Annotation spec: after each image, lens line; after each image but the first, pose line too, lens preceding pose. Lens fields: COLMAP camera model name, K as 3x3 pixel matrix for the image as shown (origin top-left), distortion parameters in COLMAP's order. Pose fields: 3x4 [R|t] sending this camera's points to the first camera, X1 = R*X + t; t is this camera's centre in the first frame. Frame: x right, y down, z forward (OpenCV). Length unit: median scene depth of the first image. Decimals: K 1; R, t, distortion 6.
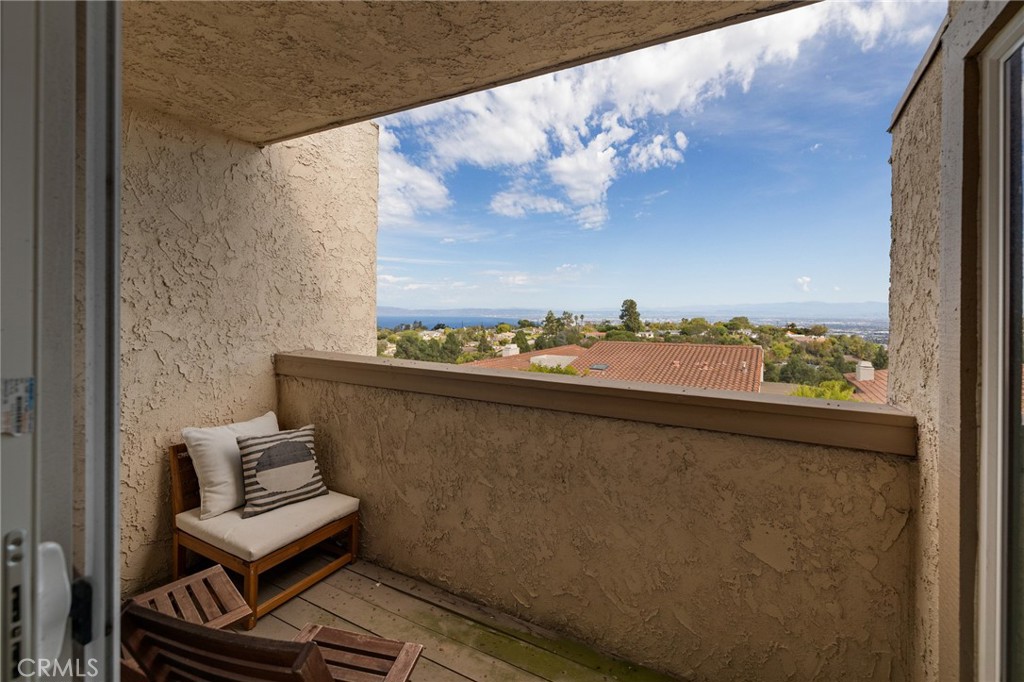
lens RADIAL K [[434.1, 0, 497.1], [0, 434.1, 312.6], [0, 0, 1]] dist [0.000152, -0.000287]
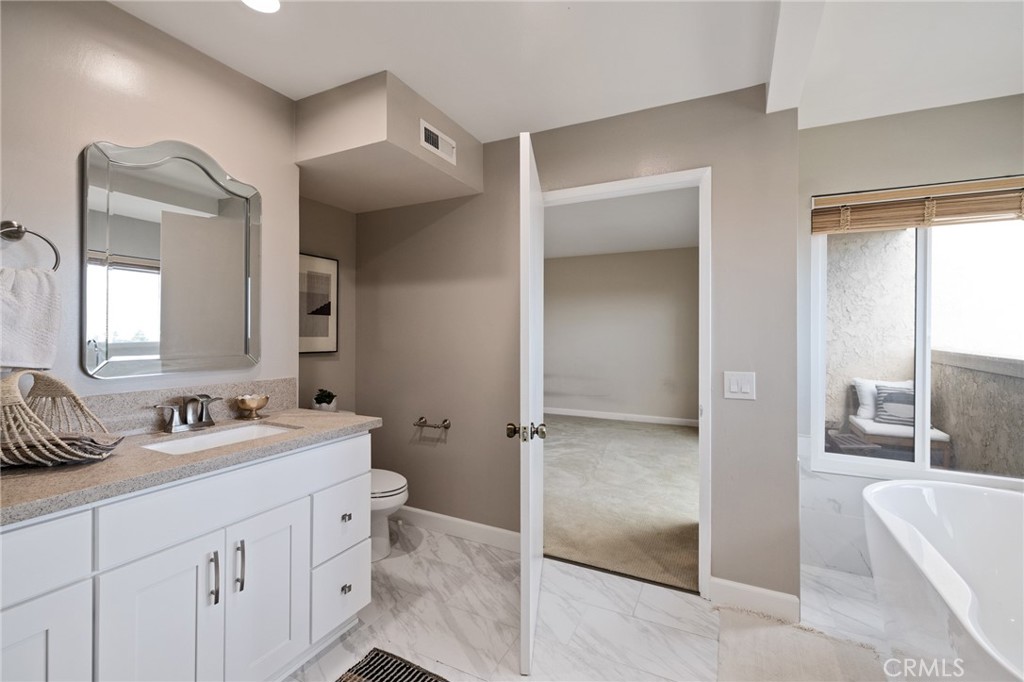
lens RADIAL K [[434.1, 0, 509.6], [0, 434.1, 333.1], [0, 0, 1]] dist [0.000152, -0.000287]
pose [[0.007289, -0.006704, -0.999951, 0.978307], [-0.006107, 0.999959, -0.006749, 0.050314], [0.999955, 0.006156, 0.007248, -0.498907]]
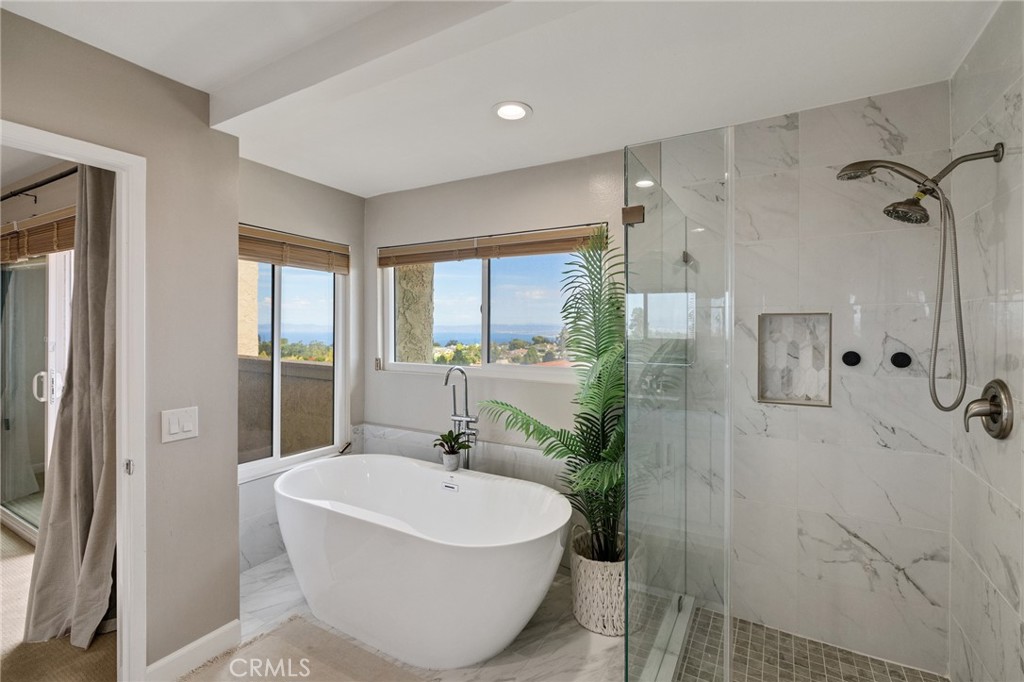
lens RADIAL K [[463.5, 0, 518.6], [0, 463.5, 332.0], [0, 0, 1]] dist [-0.016053, 0.000246]
pose [[0.999621, -0.004141, -0.027219, 0.789962], [0.004340, 0.999964, 0.007244, 0.000496], [0.027188, -0.007359, 0.999603, -0.730599]]
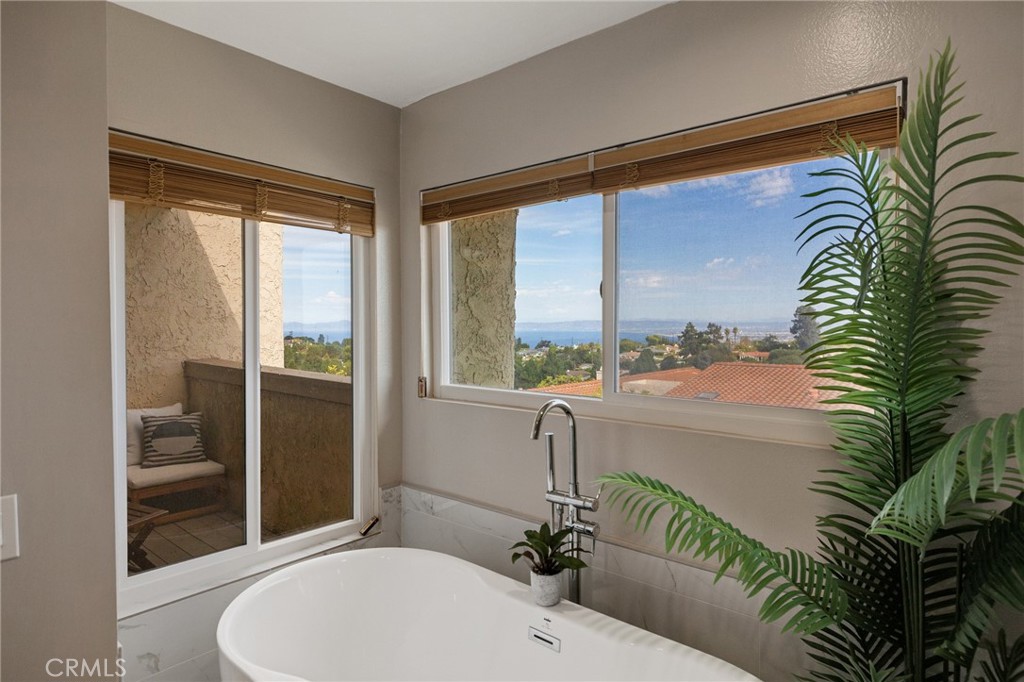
lens RADIAL K [[572.5, 0, 511.8], [0, 572.5, 335.2], [0, 0, 1]] dist [-0.004262, 0.002014]
pose [[0.974699, -0.005457, -0.223457, 0.732398], [0.008996, 0.999850, 0.014822, -0.000935], [0.223342, -0.016457, 0.974601, -0.415298]]
